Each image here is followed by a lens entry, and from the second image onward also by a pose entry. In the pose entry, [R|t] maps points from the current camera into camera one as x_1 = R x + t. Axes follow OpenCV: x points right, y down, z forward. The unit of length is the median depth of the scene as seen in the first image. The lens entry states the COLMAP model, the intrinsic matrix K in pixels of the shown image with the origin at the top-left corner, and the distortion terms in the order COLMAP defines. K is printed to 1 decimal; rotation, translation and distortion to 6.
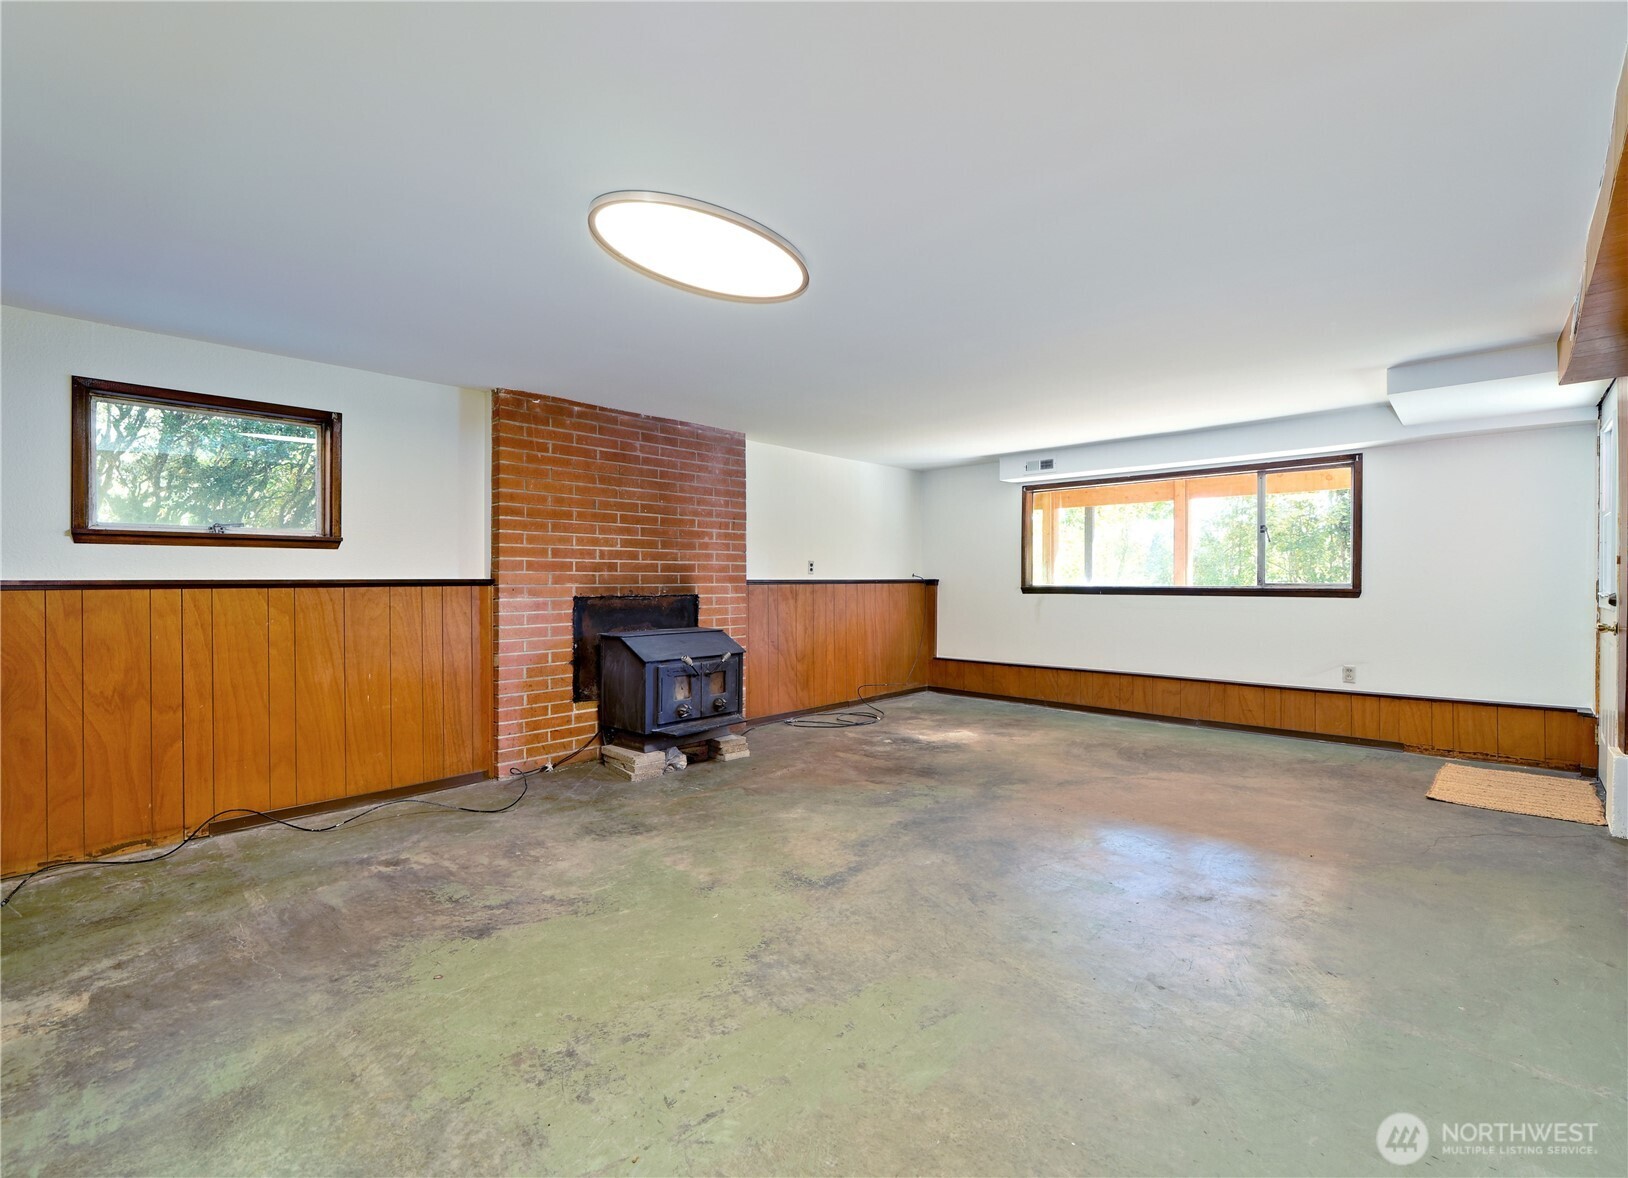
lens RADIAL K [[737.1, 0, 819.2], [0, 737.1, 611.3], [0, 0, 1]] dist [0.009619, -0.000418]
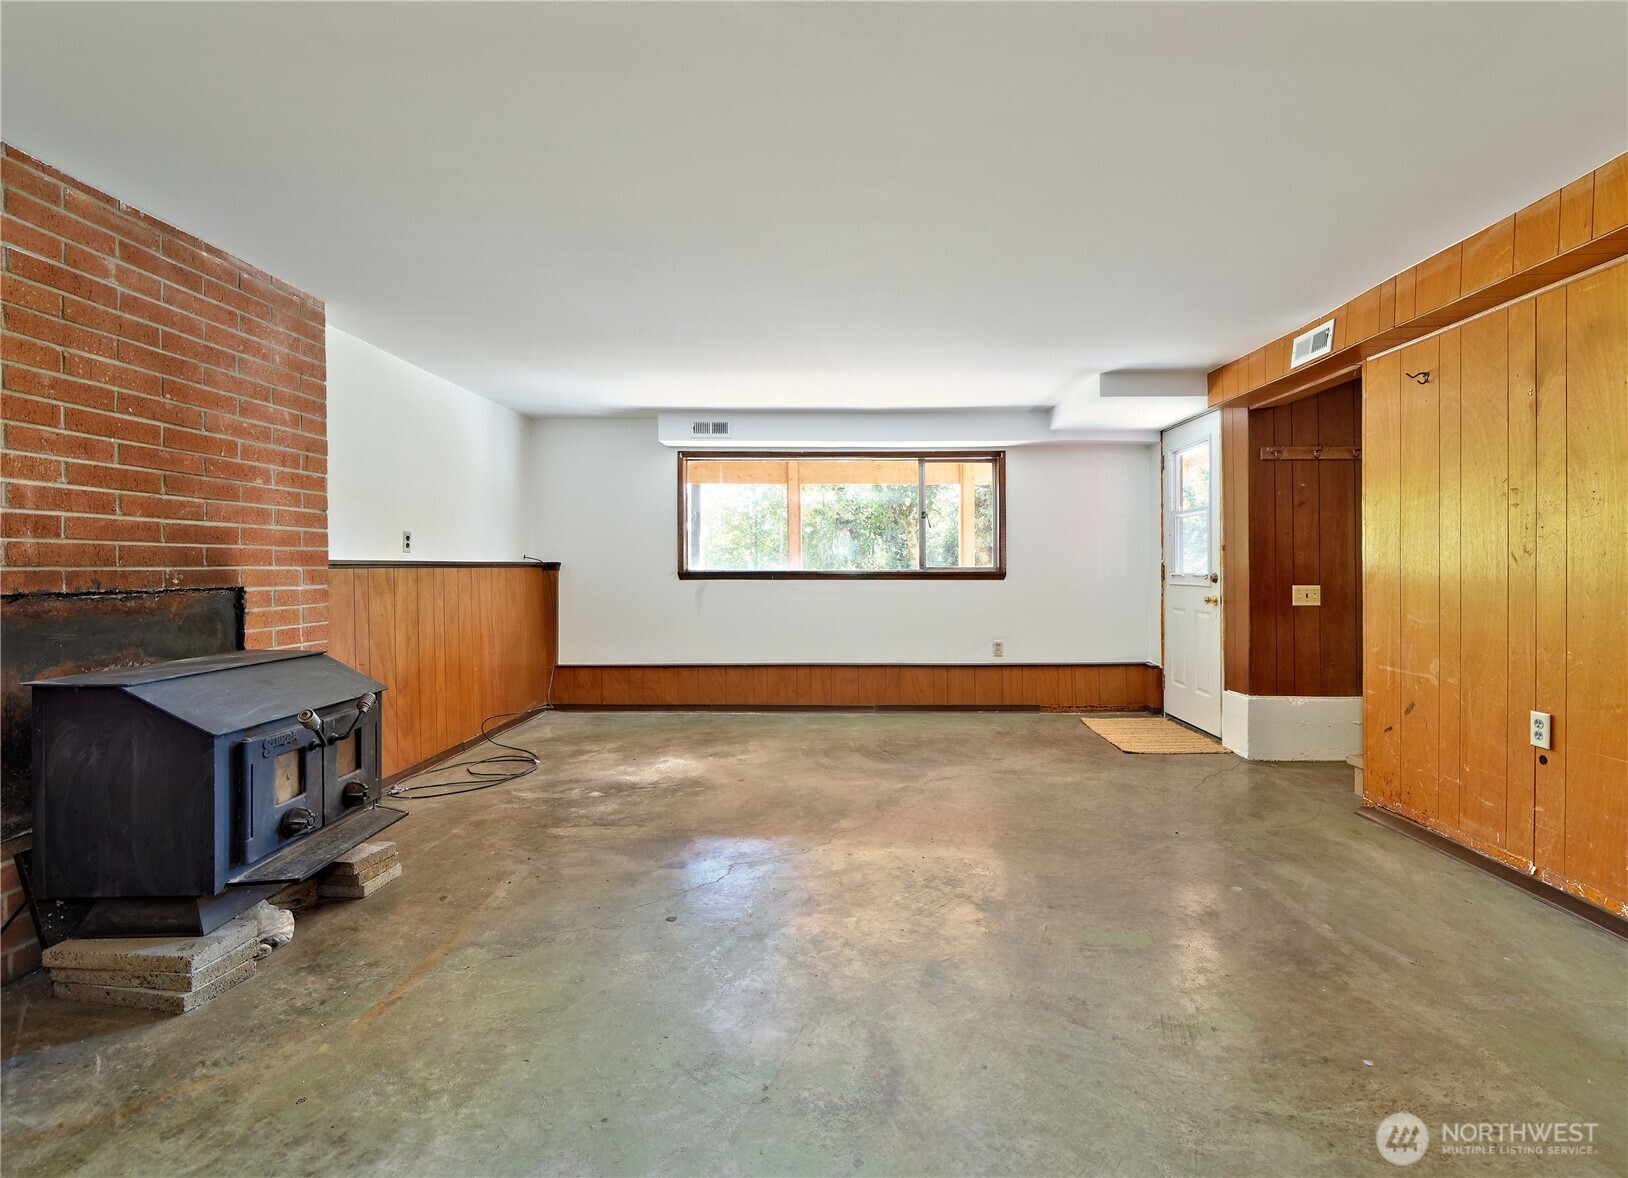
lens RADIAL K [[755.9, 0, 853.5], [0, 755.9, 585.8], [0, 0, 1]] dist [0.000298, -0.000653]
pose [[0.728947, -0.016139, 0.684380, -0.230653], [0.027653, 0.999600, -0.005881, -0.009139], [-0.684012, 0.023212, 0.729102, 0.338130]]
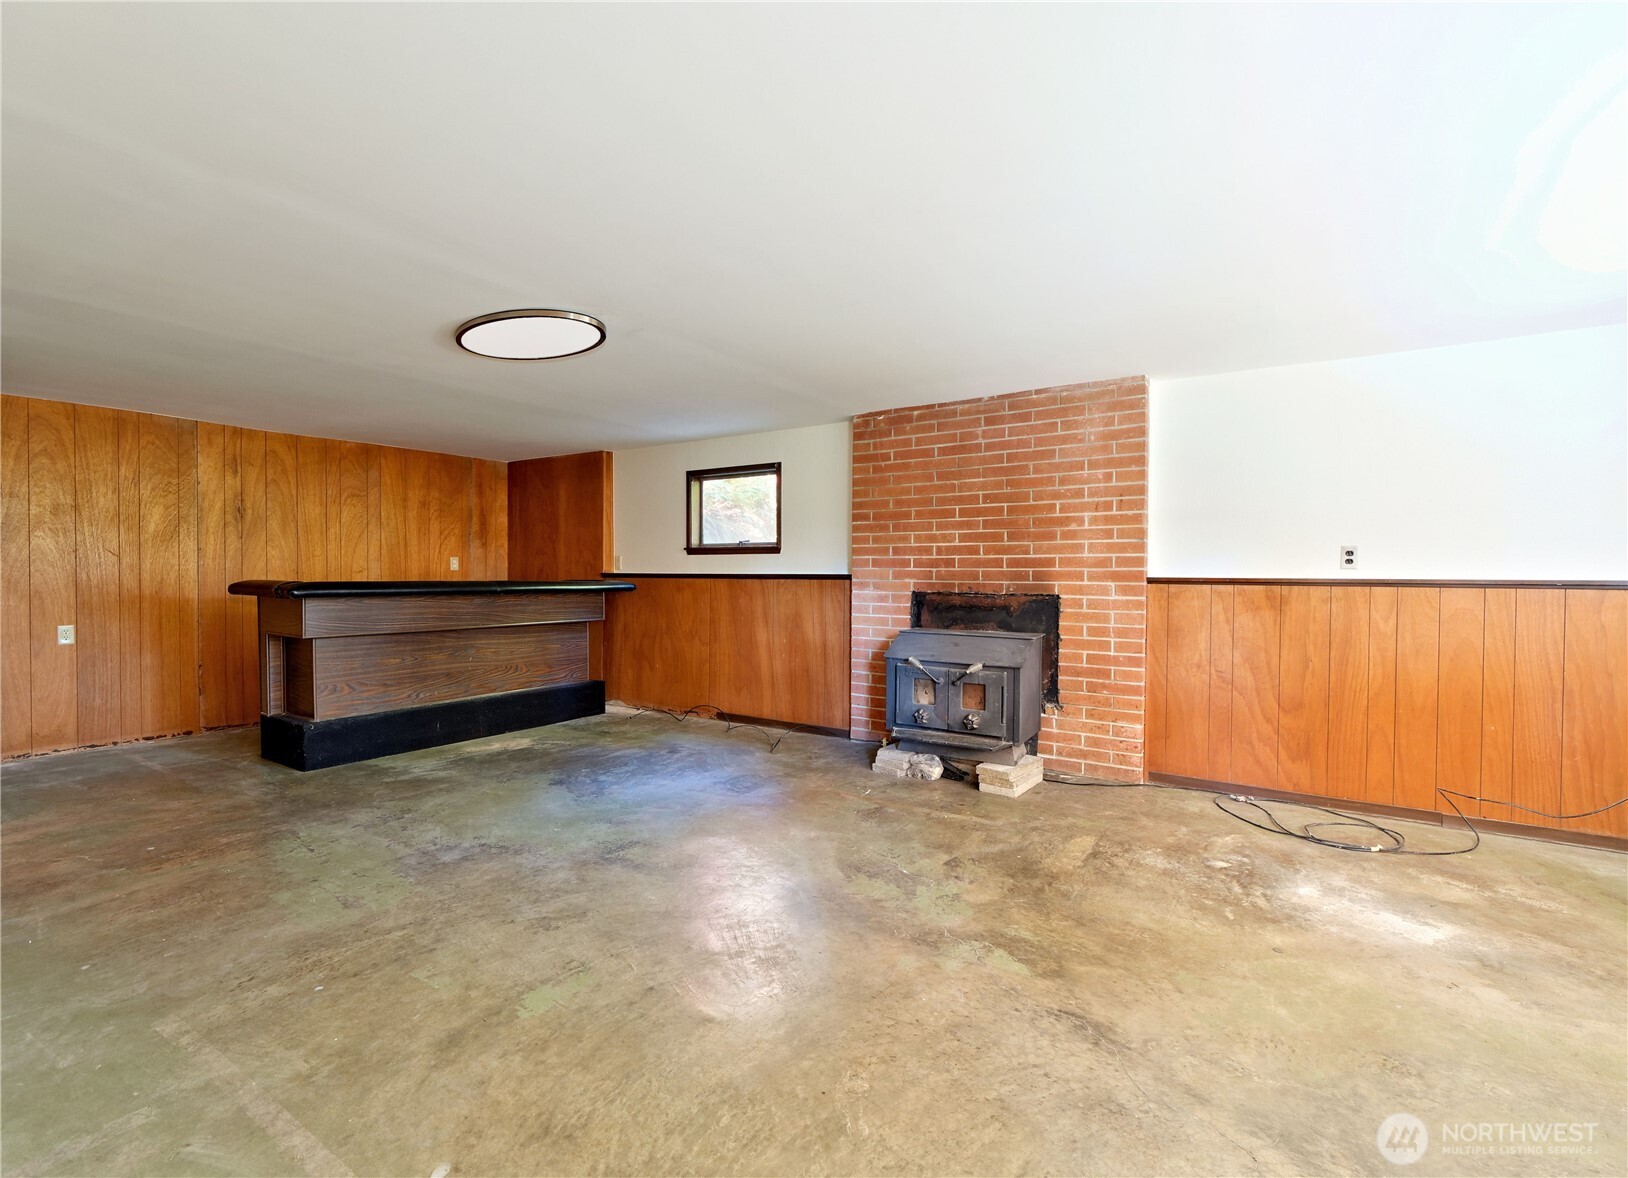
lens RADIAL K [[737.1, 0, 819.2], [0, 737.1, 611.3], [0, 0, 1]] dist [0.009619, -0.000418]
pose [[0.166565, 0.056848, -0.984390, 0.641925], [-0.045401, 0.997720, 0.049936, -0.035489], [0.984985, 0.036374, 0.168766, 0.641495]]
